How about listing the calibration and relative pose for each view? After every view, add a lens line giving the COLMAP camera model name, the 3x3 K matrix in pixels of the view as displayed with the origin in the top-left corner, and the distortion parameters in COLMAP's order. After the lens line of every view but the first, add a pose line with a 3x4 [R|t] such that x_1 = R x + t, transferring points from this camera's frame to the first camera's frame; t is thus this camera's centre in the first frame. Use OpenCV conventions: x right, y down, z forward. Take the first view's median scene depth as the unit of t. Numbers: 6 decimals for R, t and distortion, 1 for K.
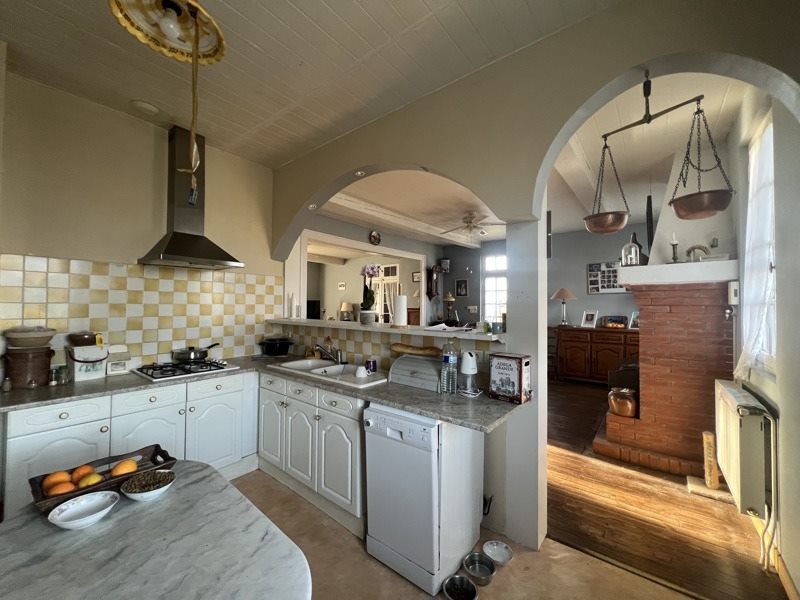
lens RADIAL K [[319.1, 0, 397.9], [0, 319.1, 300.6], [0, 0, 1]] dist [-0.001742, -0.000137]
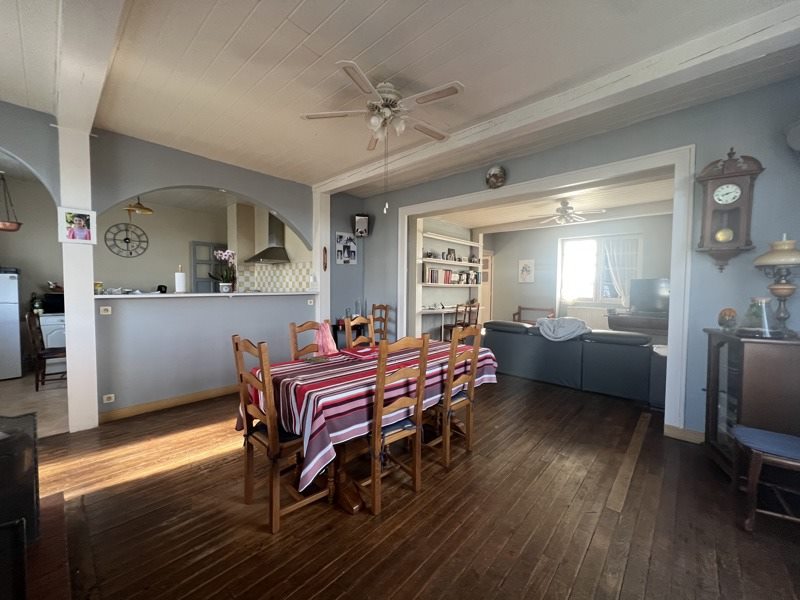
lens RADIAL K [[319.1, 0, 398.2], [0, 319.1, 300.1], [0, 0, 1]] dist [-0.001742, -0.000137]
pose [[-0.073407, 0.037060, -0.996613, 0.590224], [0.003851, 0.999312, 0.036877, 0.025448], [0.997295, -0.001131, -0.073499, 0.858524]]
